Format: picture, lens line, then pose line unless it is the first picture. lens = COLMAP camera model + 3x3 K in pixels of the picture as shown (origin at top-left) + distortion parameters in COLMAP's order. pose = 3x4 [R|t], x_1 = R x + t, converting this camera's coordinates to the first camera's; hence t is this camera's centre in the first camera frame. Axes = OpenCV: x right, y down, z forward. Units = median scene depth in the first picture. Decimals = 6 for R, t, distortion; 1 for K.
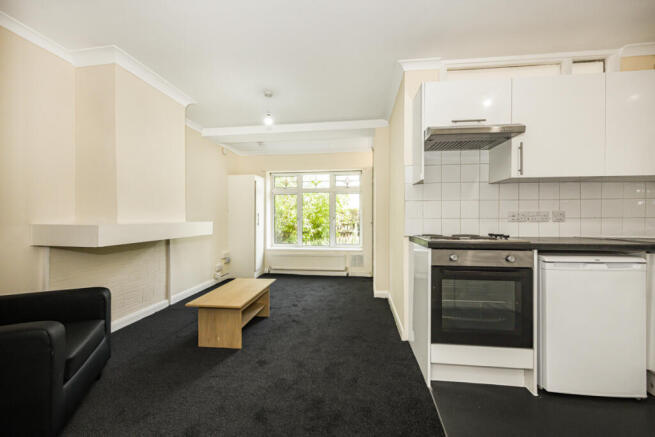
lens RADIAL K [[254.7, 0, 327.6], [0, 254.7, 220.8], [0, 0, 1]] dist [-0.000027, -0.000066]
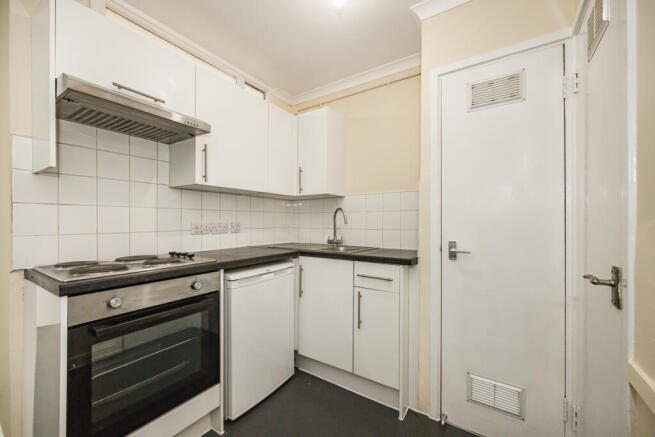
lens RADIAL K [[265.9, 0, 323.6], [0, 265.9, 221.0], [0, 0, 1]] dist [0.000336, 0.000126]
pose [[0.451980, 0.003165, 0.892022, 0.105886], [0.007937, 0.999940, -0.007570, -0.029006], [-0.891993, 0.010502, 0.451928, 0.183303]]
